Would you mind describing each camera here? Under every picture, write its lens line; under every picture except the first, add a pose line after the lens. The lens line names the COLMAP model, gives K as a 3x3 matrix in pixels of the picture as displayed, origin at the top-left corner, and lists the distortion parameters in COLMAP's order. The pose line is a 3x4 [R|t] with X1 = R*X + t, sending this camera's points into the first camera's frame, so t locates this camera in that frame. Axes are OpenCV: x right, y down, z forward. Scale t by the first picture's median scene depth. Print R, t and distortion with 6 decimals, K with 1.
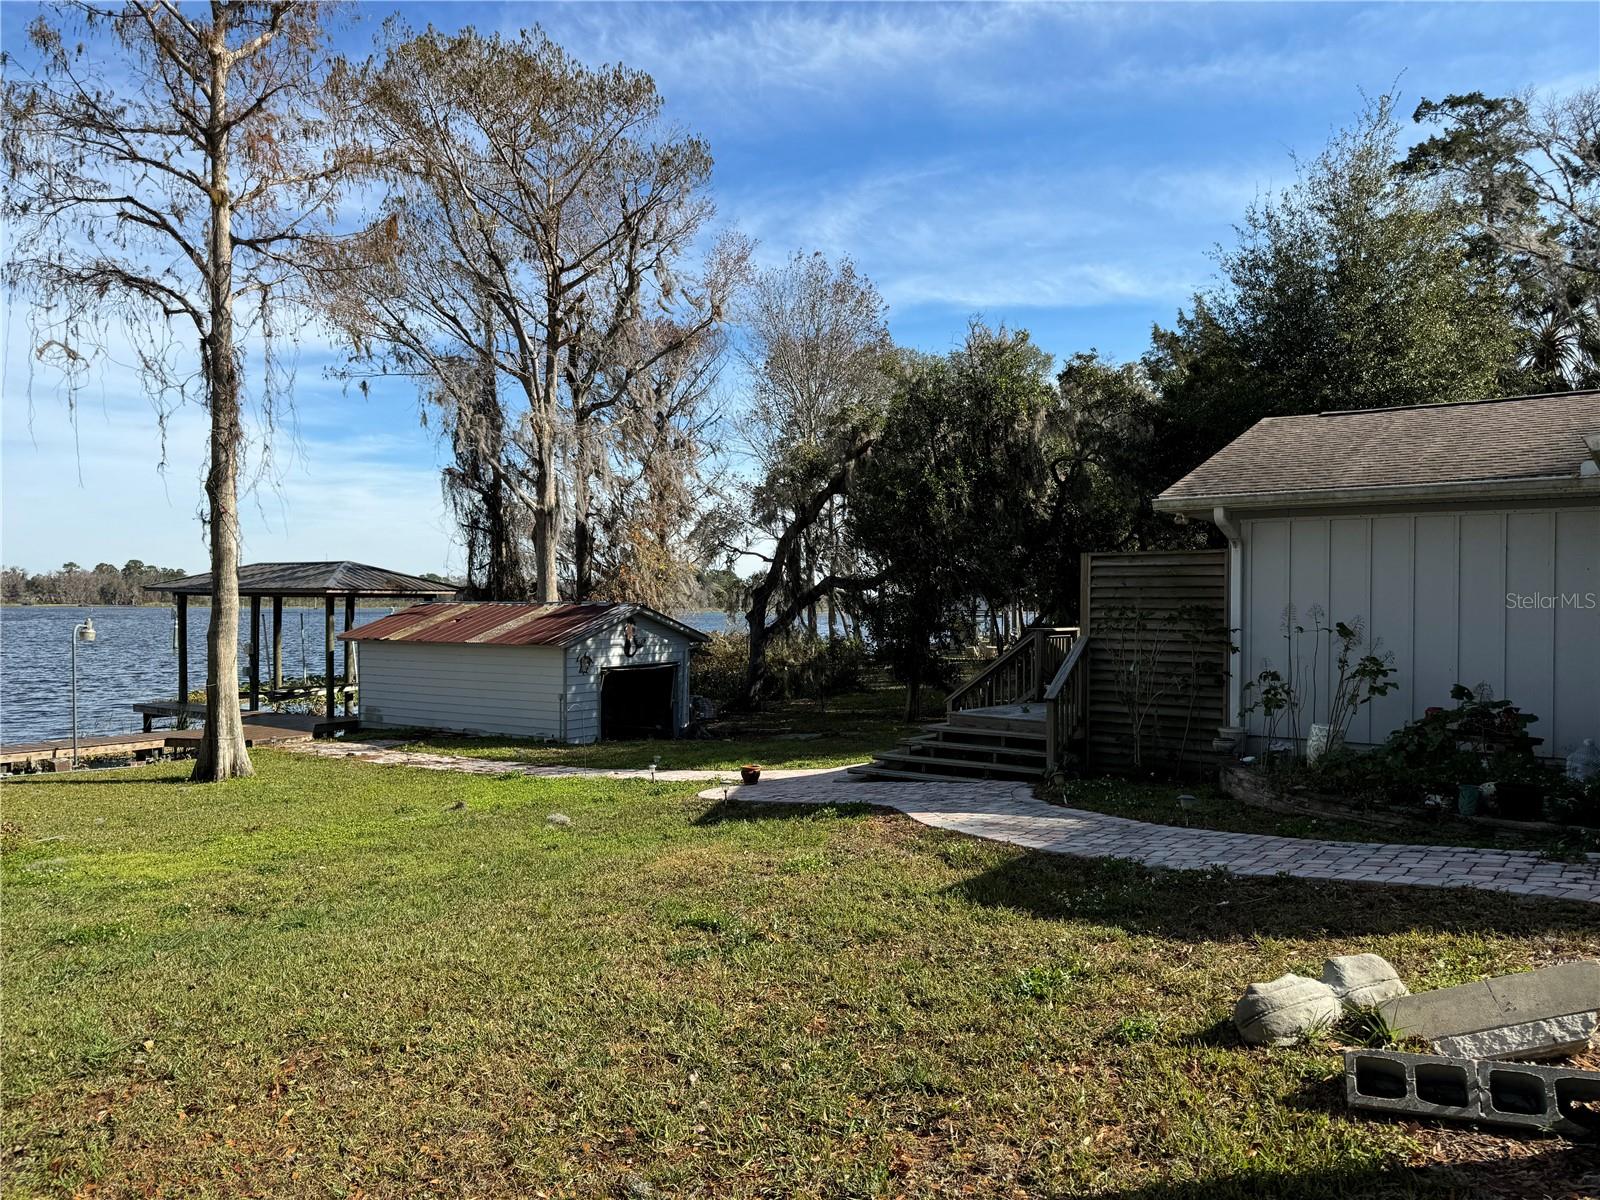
lens RADIAL K [[1109.9, 0, 801.6], [0, 1109.9, 596.9], [0, 0, 1]] dist [0.039017, -0.043405]
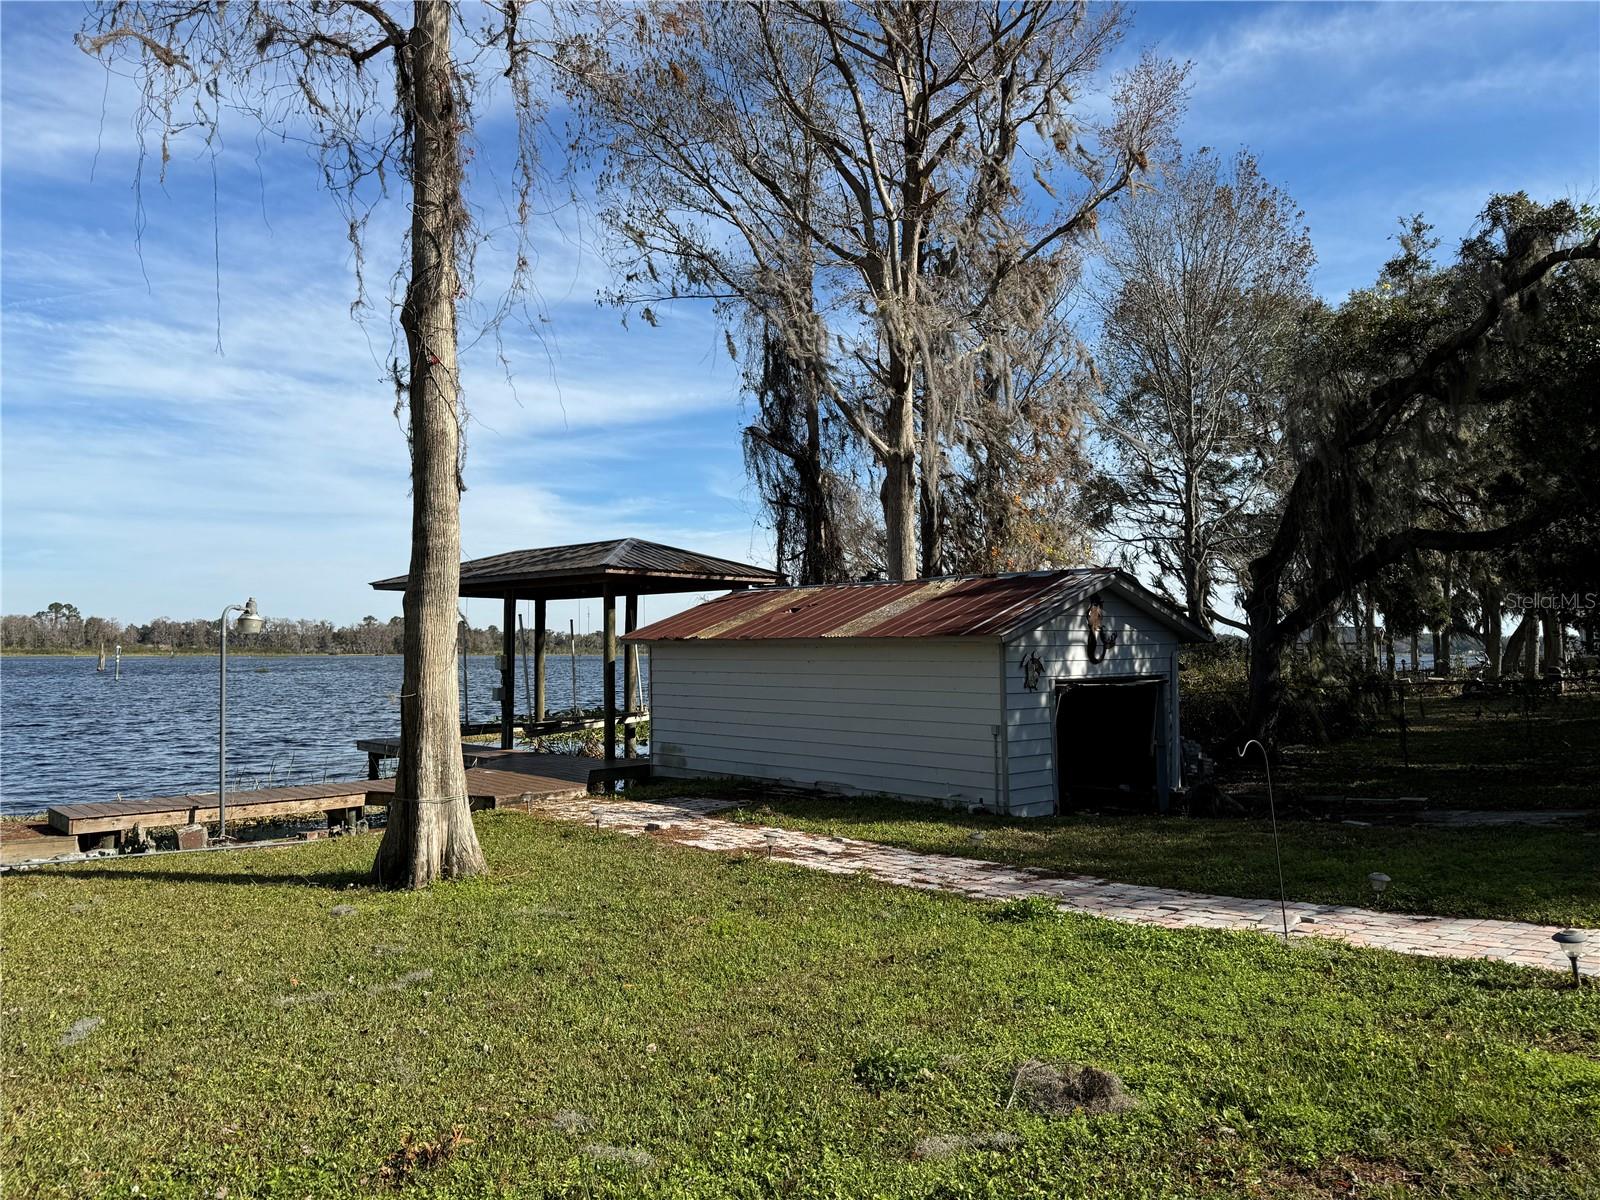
lens RADIAL K [[1109.9, 0, 799.5], [0, 1109.9, 594.0], [0, 0, 1]] dist [0.039017, -0.043405]
pose [[0.977357, -0.018943, -0.210745, -0.182900], [0.009619, 0.998933, -0.045178, 0.043013], [0.211376, 0.042128, 0.976496, 0.402216]]
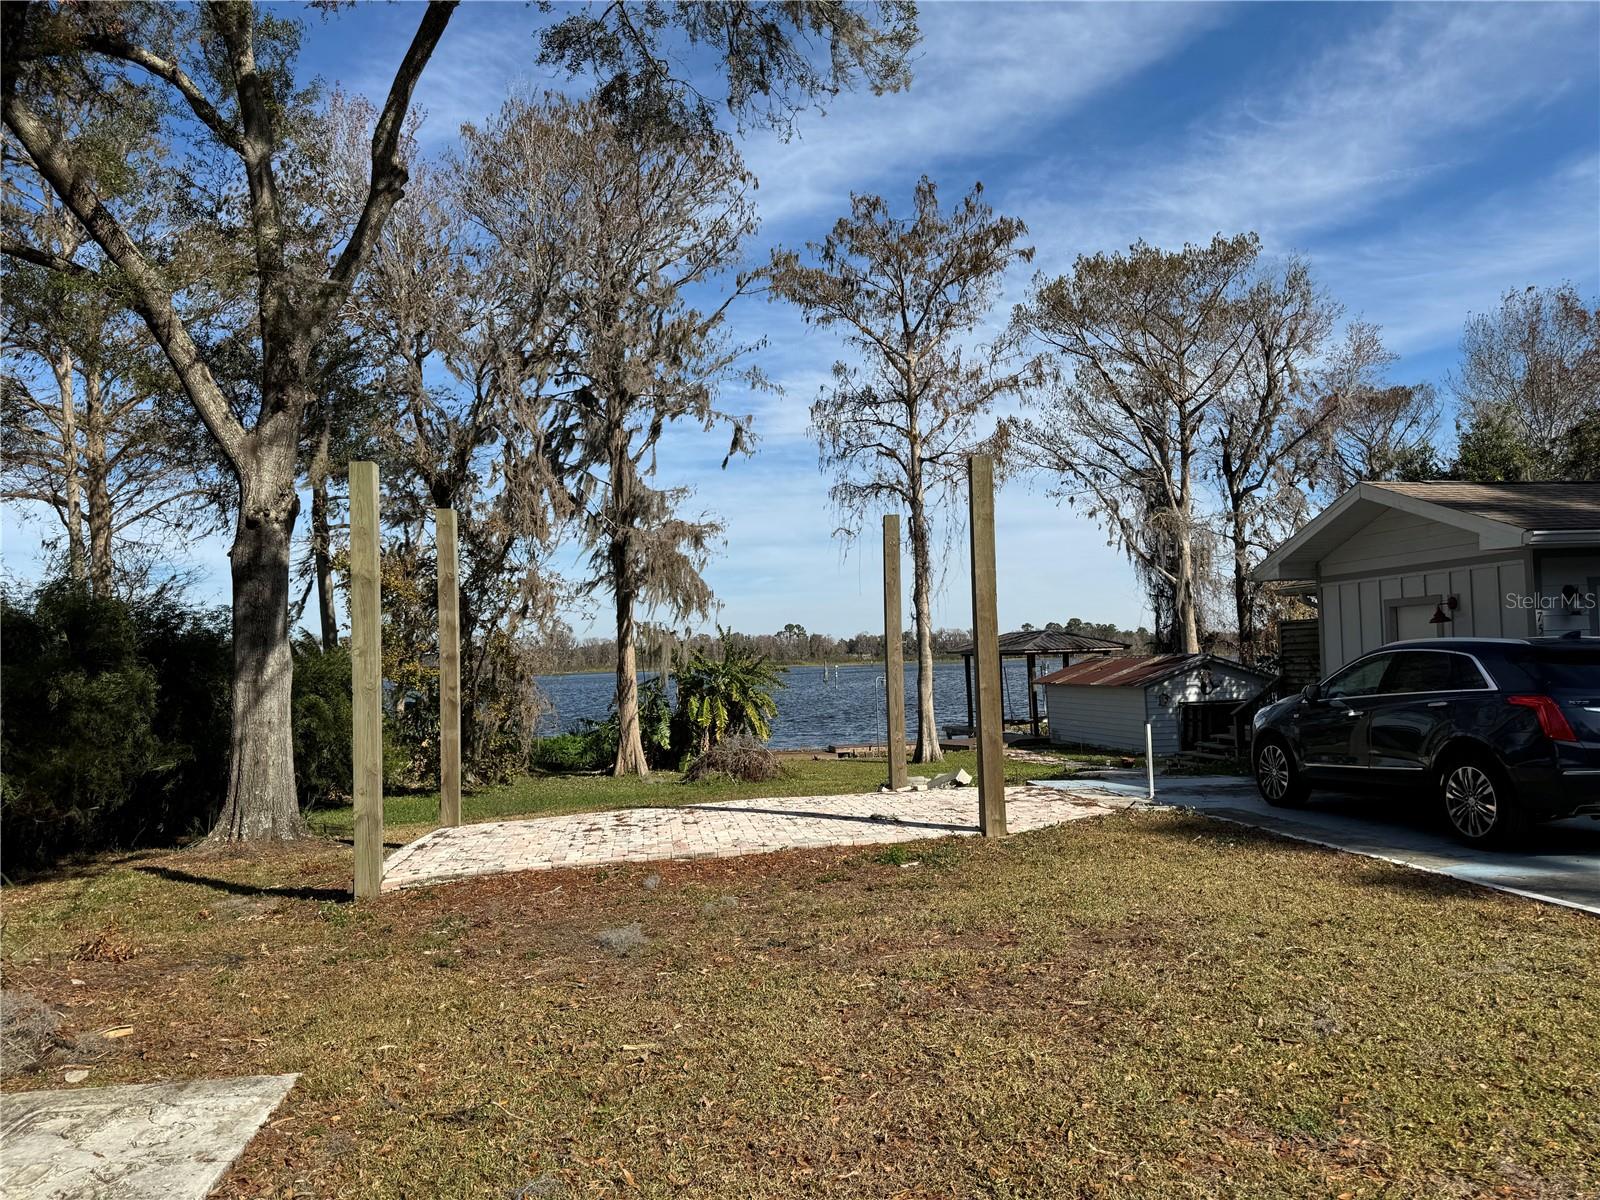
lens RADIAL K [[1109.9, 0, 812.0], [0, 1109.9, 627.0], [0, 0, 1]] dist [0.039017, -0.043405]
pose [[0.711847, -0.048205, -0.700678, 0.454676], [0.038736, 0.998818, -0.029364, -0.006252], [0.701266, -0.006239, 0.712873, -0.293302]]
